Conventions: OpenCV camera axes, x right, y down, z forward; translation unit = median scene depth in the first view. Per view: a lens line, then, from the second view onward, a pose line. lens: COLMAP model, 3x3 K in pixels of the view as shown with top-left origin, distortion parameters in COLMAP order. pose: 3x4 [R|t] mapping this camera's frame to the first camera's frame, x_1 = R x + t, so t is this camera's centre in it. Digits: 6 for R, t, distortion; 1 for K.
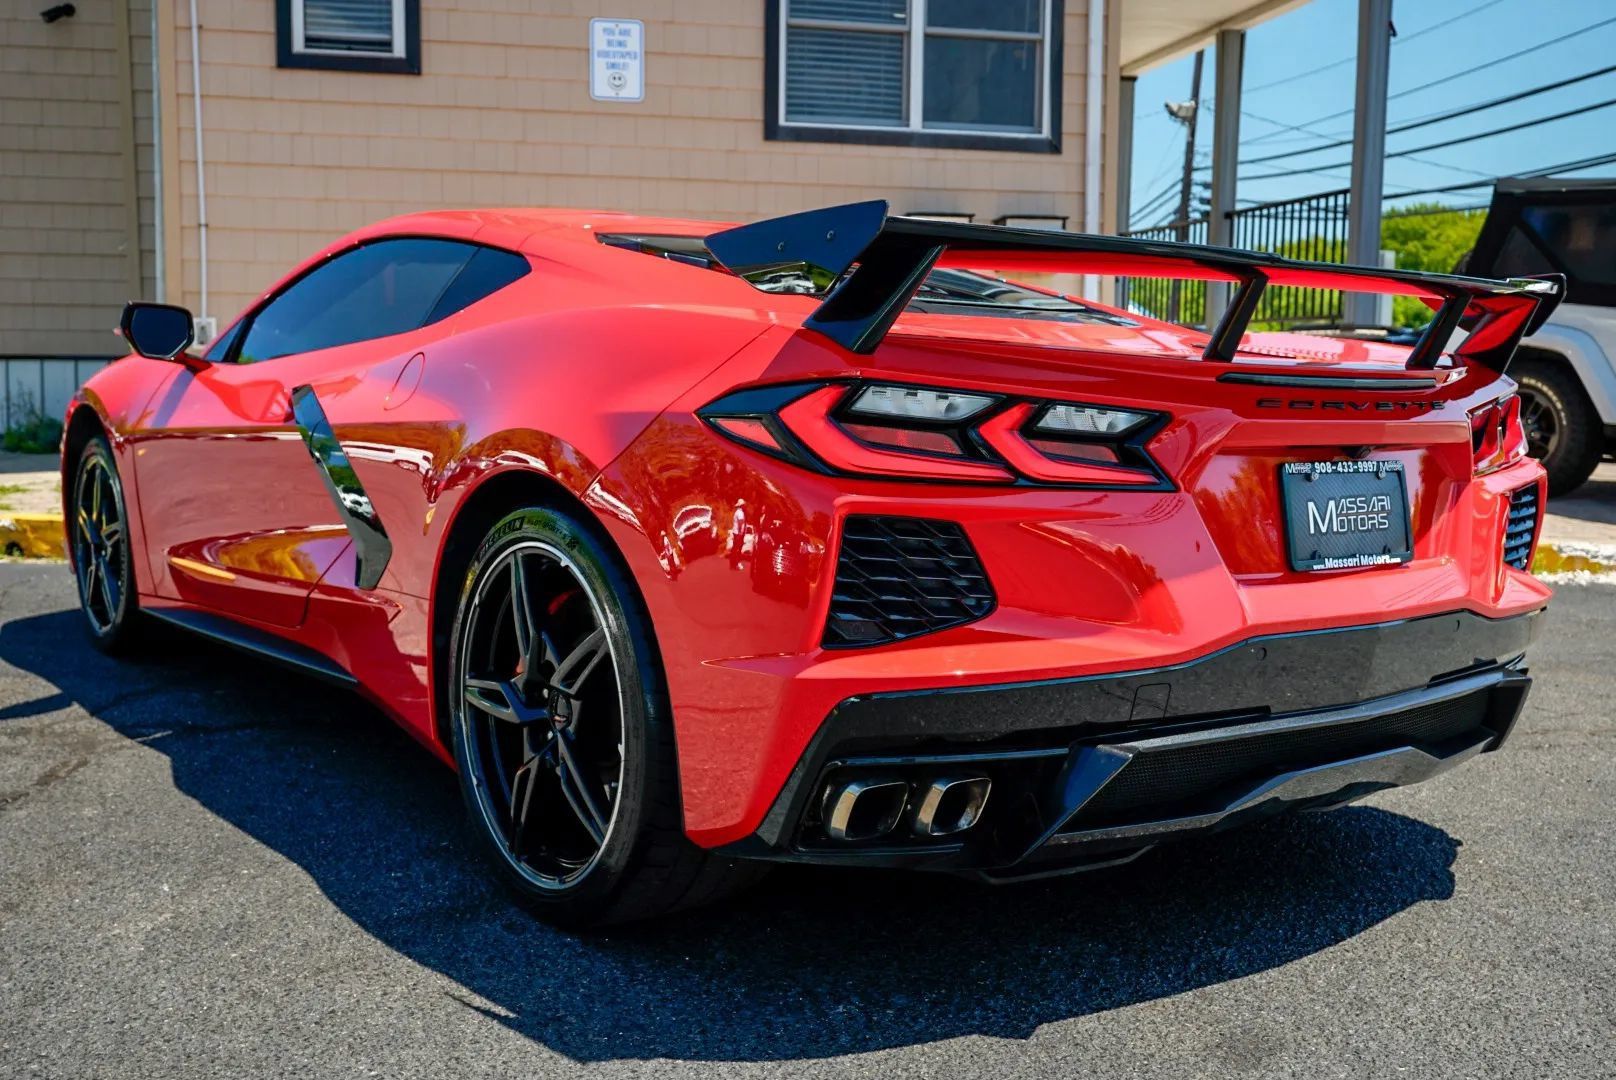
lens RADIAL K [[1590.1, 0, 815.5], [0, 1590.1, 536.0], [0, 0, 1]] dist [-0.002153, 0.001717]
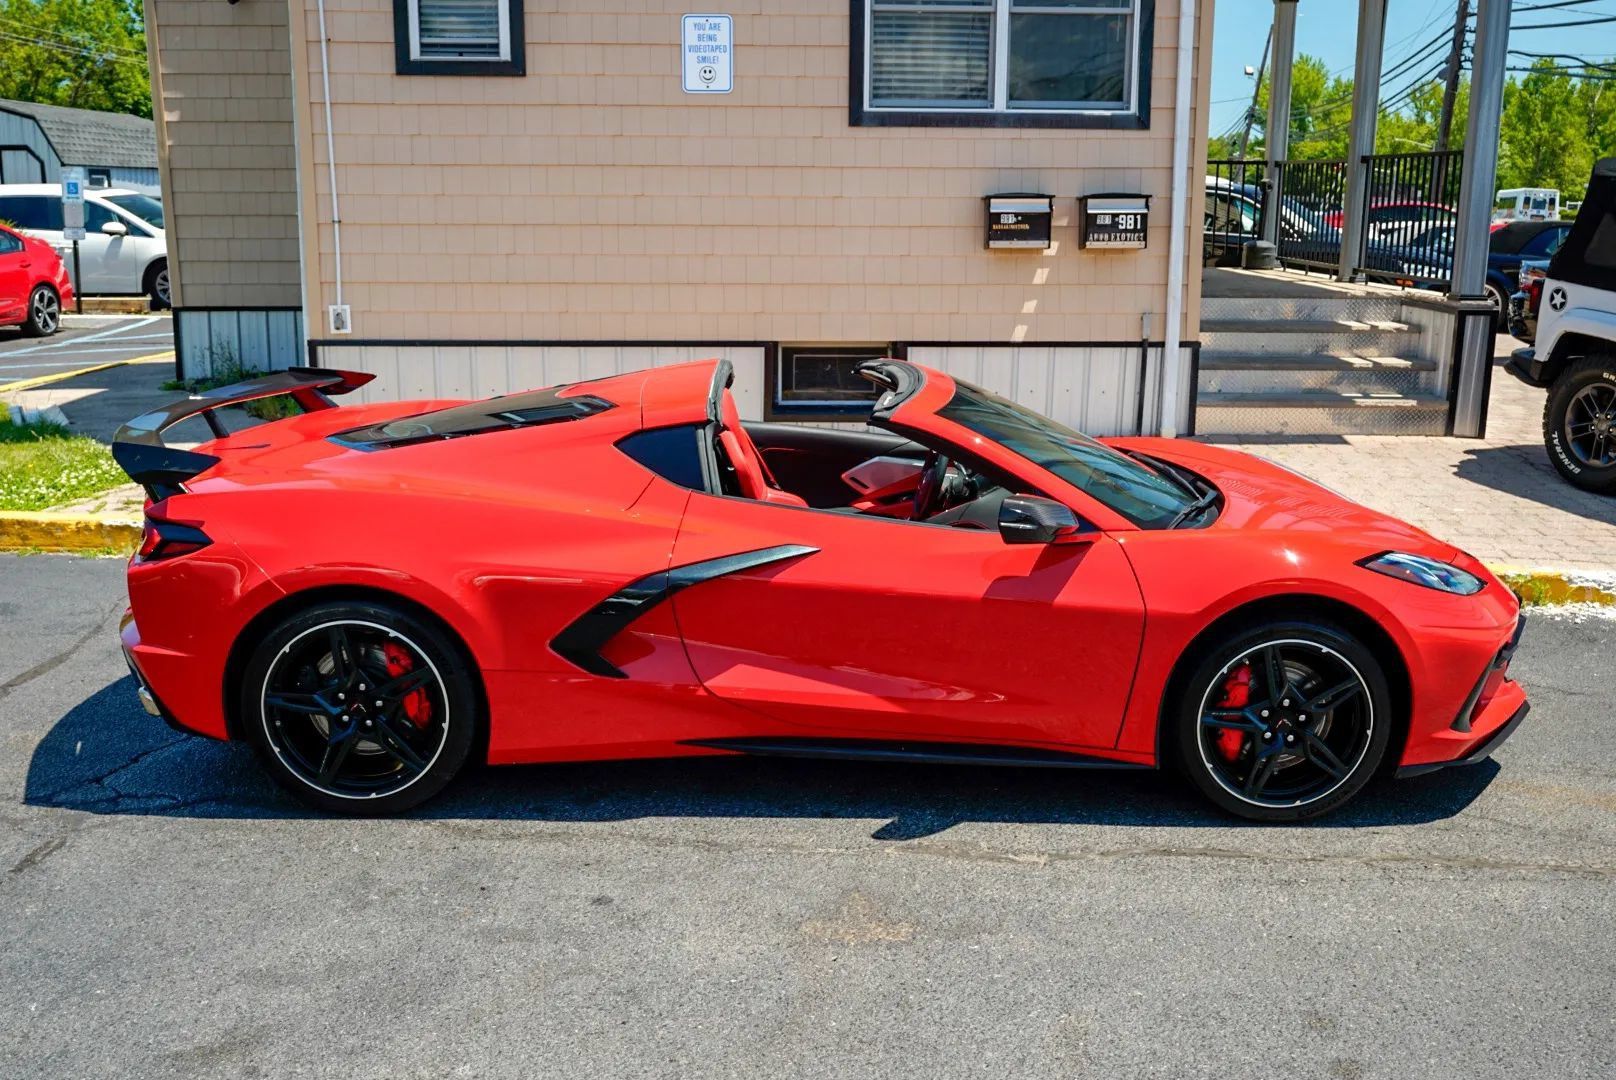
lens RADIAL K [[1587.1, 0, 814.3], [0, 1587.1, 539.1], [0, 0, 1]] dist [-0.000805, -0.006934]
pose [[0.984821, 0.030009, -0.170958, 0.131305], [-0.011673, 0.994162, 0.107264, -0.092405], [0.173179, -0.103640, 0.979422, -0.046880]]
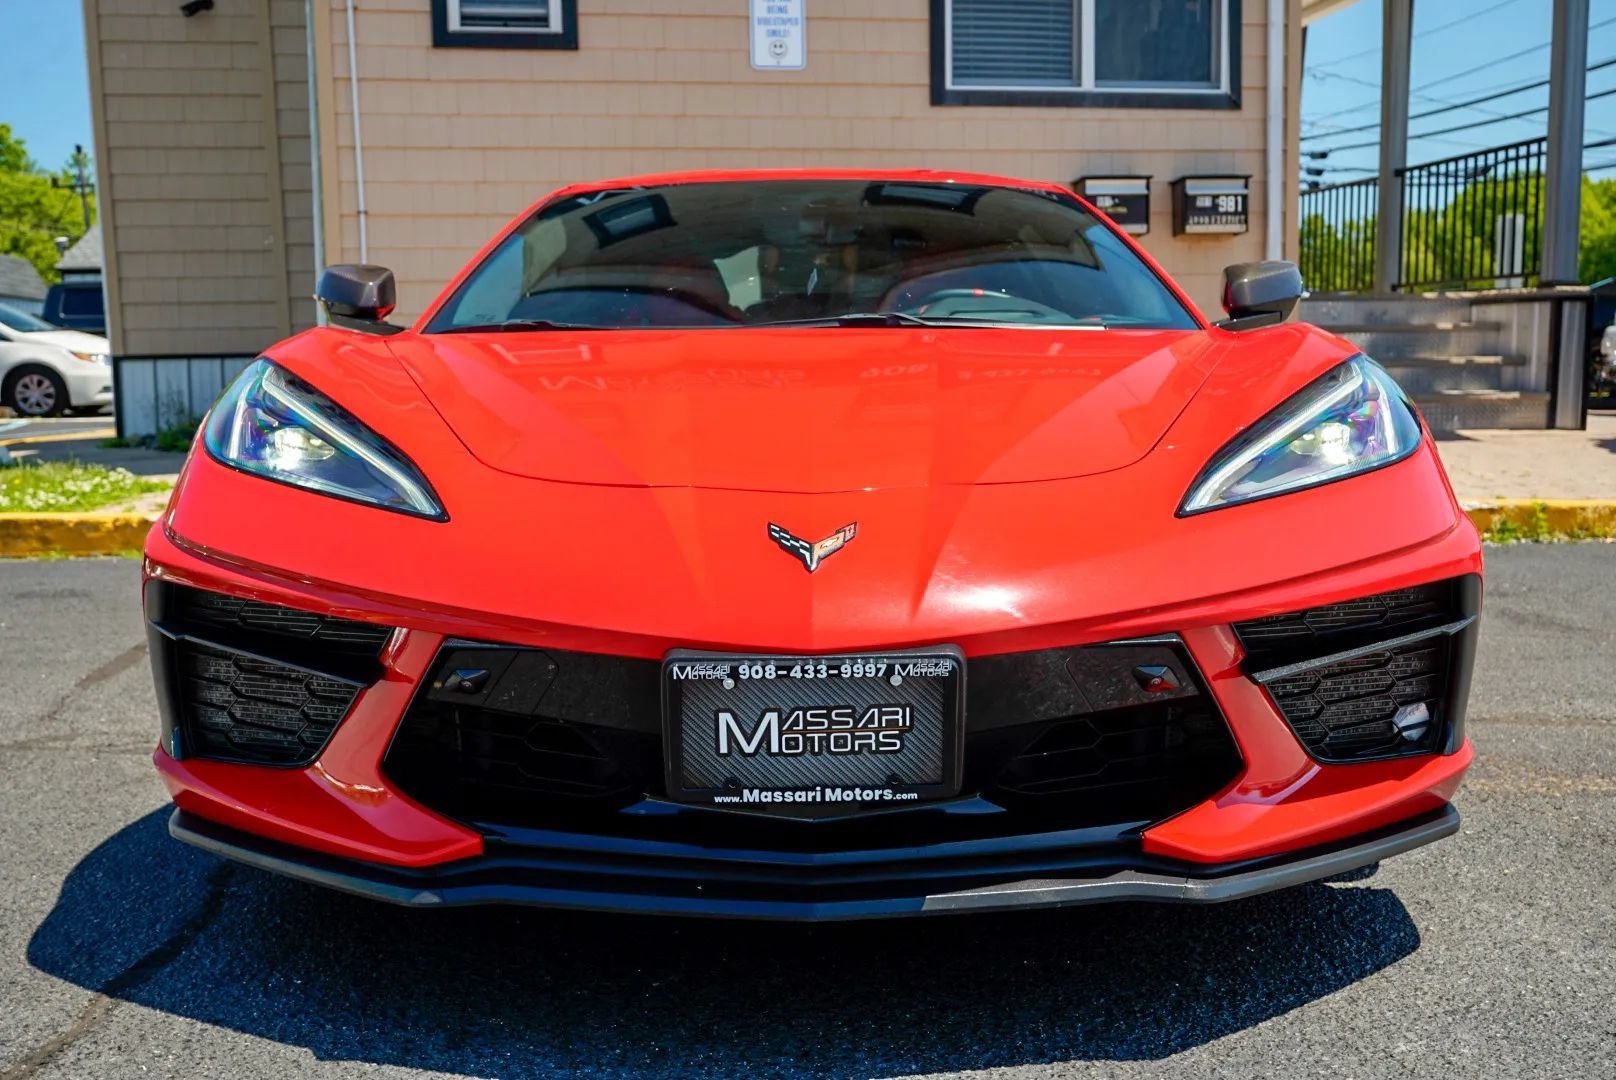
lens RADIAL K [[1590.4, 0, 808.3], [0, 1590.4, 545.5], [0, 0, 1]] dist [0.002619, -0.005158]
pose [[0.998165, -0.021076, -0.056763, -0.057373], [0.021718, 0.999707, 0.010719, 0.004238], [0.056520, -0.011932, 0.998330, 0.035571]]
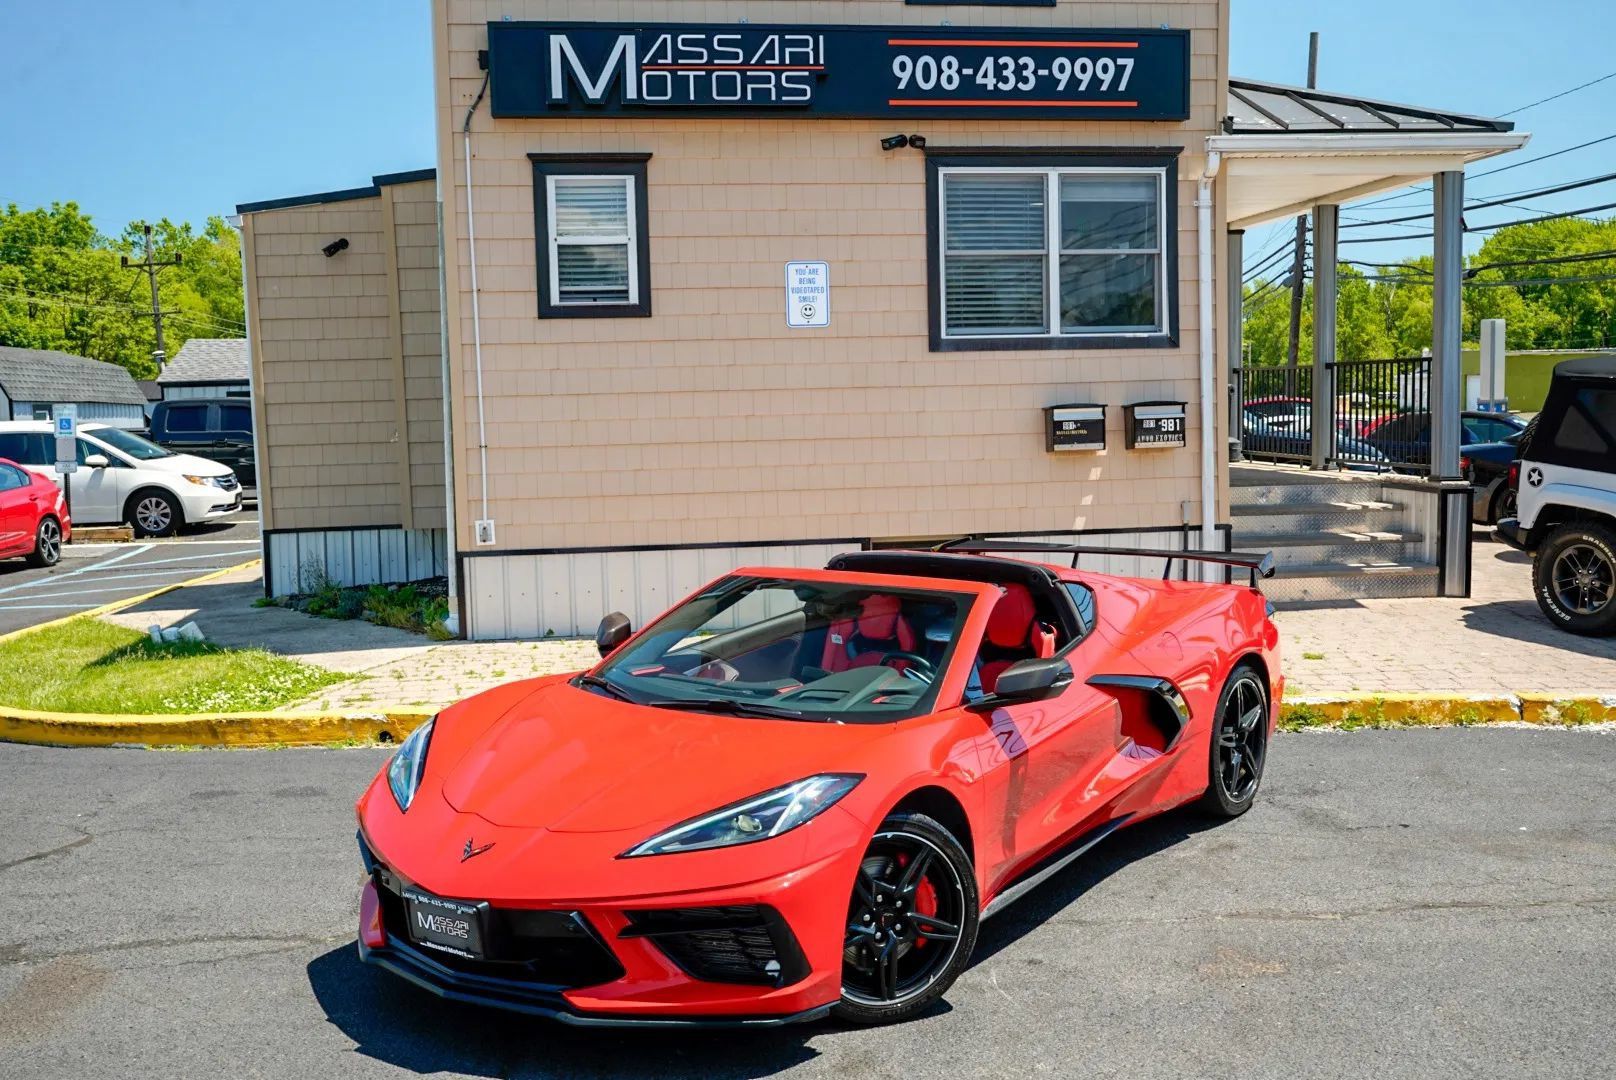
lens RADIAL K [[1587.1, 0, 814.3], [0, 1587.1, 539.1], [0, 0, 1]] dist [-0.000805, -0.006934]
pose [[0.996576, -0.029964, -0.077059, -0.030894], [0.028436, 0.999378, -0.020849, -0.084615], [0.077636, 0.018587, 0.996808, -0.206879]]
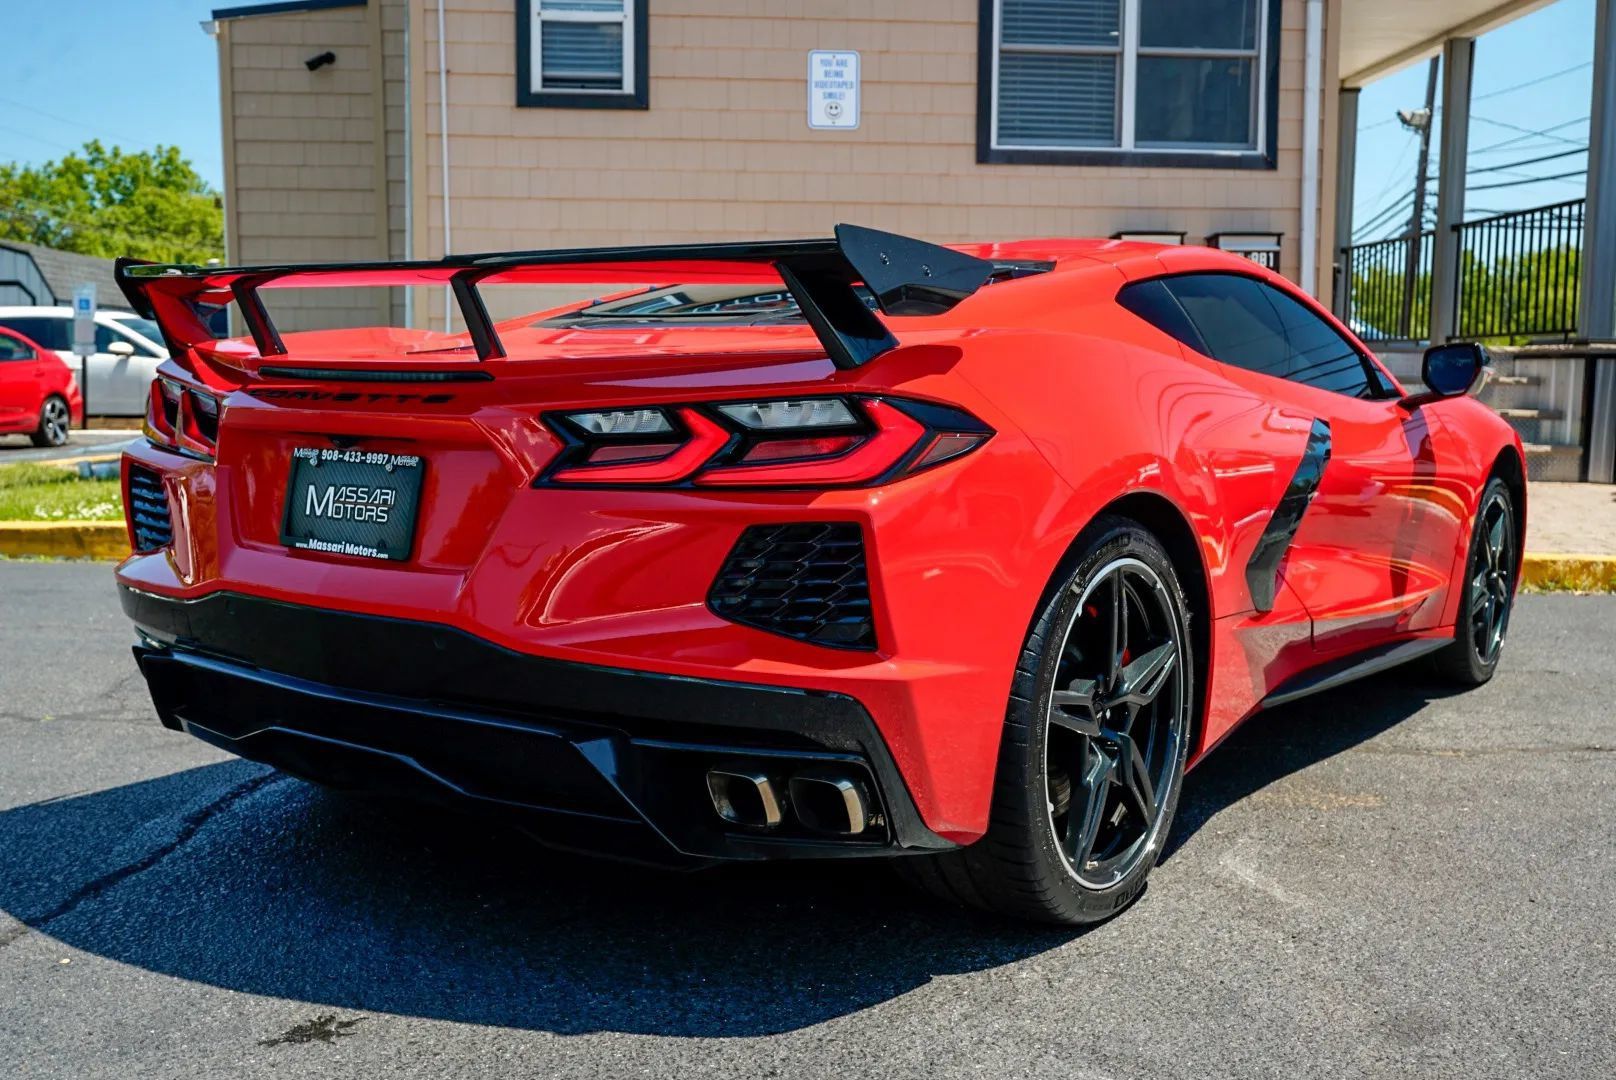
lens RADIAL K [[1589.8, 0, 808.0], [0, 1589.8, 540.0], [0, 0, 1]] dist [-0.000683, 0.001510]
pose [[0.990347, 0.008511, -0.138352, 0.004085], [-0.009813, 0.999914, -0.008735, 0.002648], [0.138265, 0.010008, 0.990345, -0.023533]]
